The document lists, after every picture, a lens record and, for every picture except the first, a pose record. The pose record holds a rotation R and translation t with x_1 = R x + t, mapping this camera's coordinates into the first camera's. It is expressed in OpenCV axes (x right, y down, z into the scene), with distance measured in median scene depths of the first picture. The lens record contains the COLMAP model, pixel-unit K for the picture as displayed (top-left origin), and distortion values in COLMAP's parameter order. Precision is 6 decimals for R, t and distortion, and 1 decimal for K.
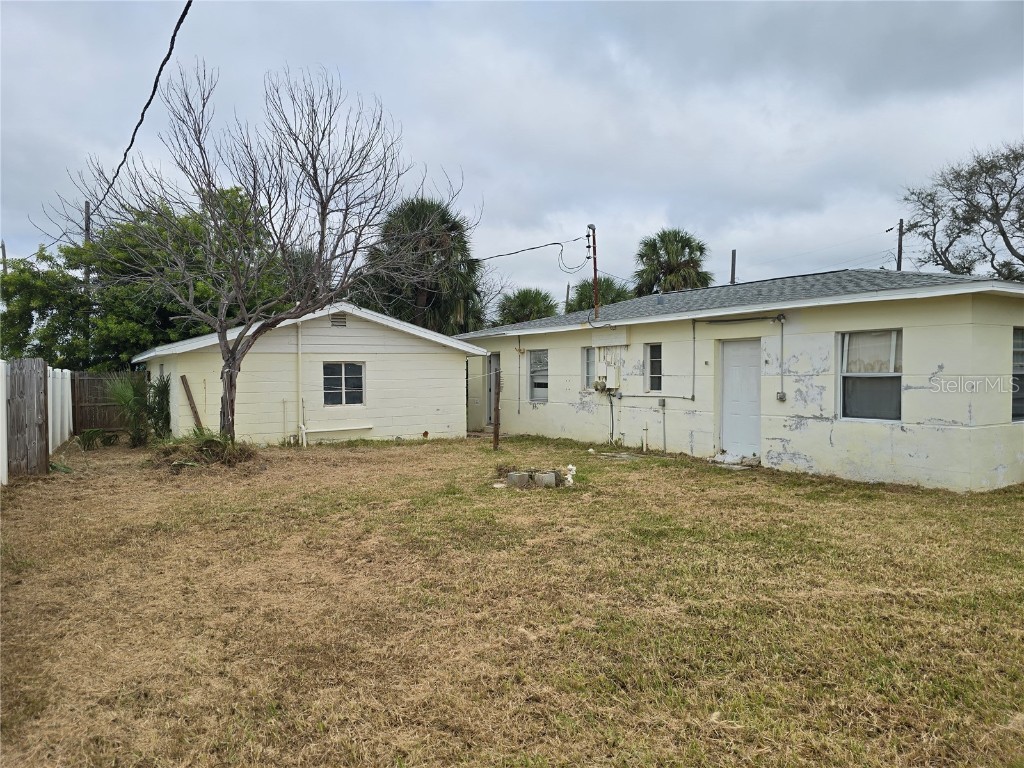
lens RADIAL K [[691.6, 0, 492.8], [0, 691.6, 385.6], [0, 0, 1]] dist [0.060244, -0.057716]
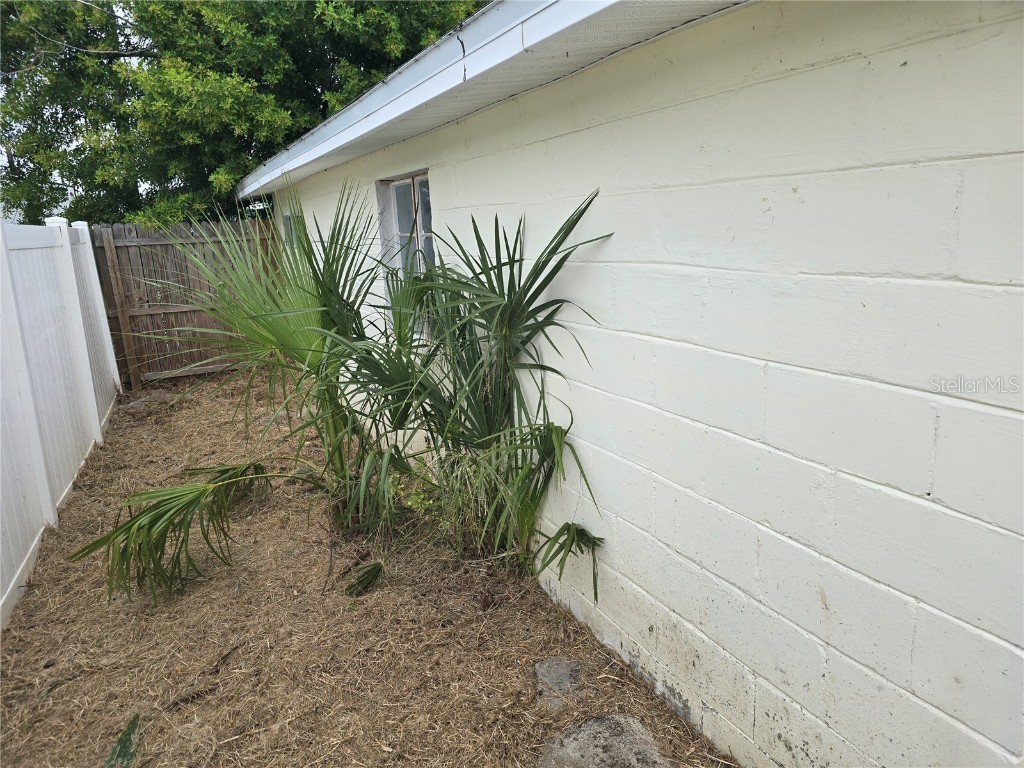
lens RADIAL K [[691.6, 0, 508.8], [0, 691.6, 376.6], [0, 0, 1]] dist [0.060244, -0.057716]
pose [[0.996102, -0.032674, -0.081931, -0.347233], [0.050102, 0.974060, 0.220674, -0.013067], [0.072596, -0.223919, 0.971900, 0.624971]]
